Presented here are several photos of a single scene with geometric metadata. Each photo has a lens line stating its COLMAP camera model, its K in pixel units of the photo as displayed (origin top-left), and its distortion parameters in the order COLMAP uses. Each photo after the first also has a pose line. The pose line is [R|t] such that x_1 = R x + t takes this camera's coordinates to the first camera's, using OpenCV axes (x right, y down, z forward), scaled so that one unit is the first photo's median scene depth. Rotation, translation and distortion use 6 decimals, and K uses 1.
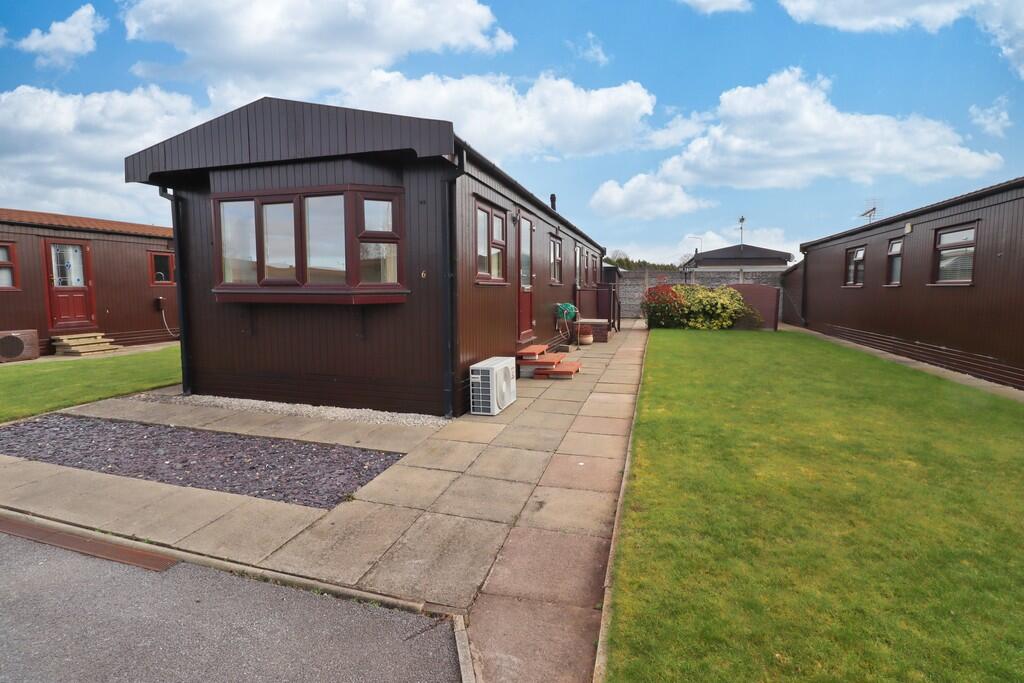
lens RADIAL K [[474.8, 0, 518.4], [0, 474.8, 333.2], [0, 0, 1]] dist [0.007499, -0.017696]
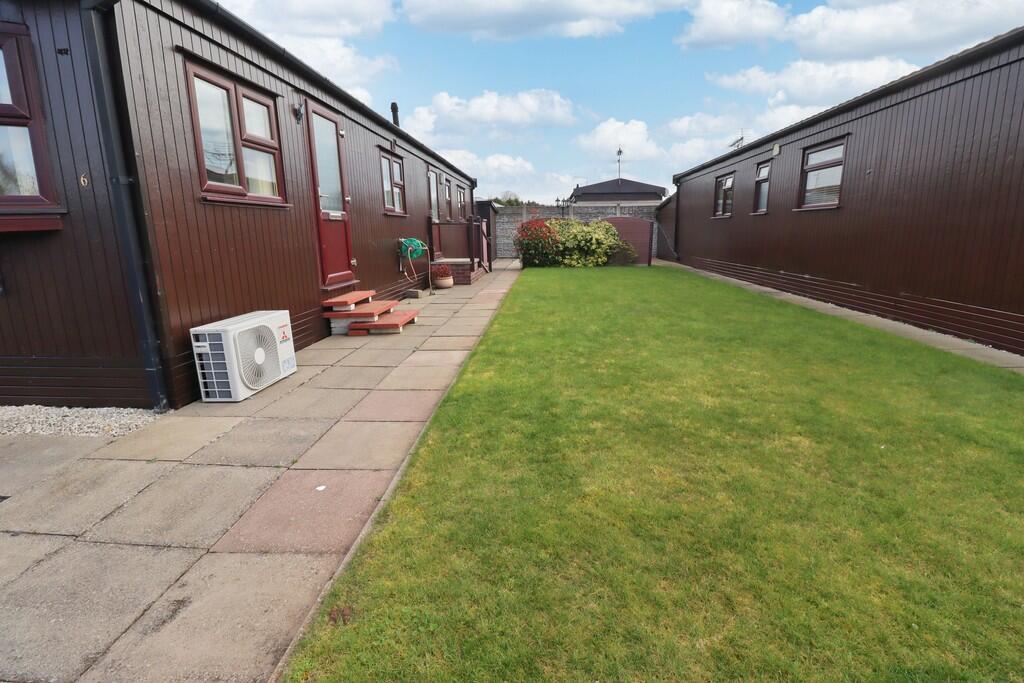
lens RADIAL K [[474.8, 0, 518.4], [0, 474.8, 333.2], [0, 0, 1]] dist [0.007499, -0.017696]
pose [[0.975782, -0.060204, 0.210300, 0.169726], [0.035347, 0.992142, 0.120016, 0.012519], [-0.215873, -0.109676, 0.970242, 0.253449]]
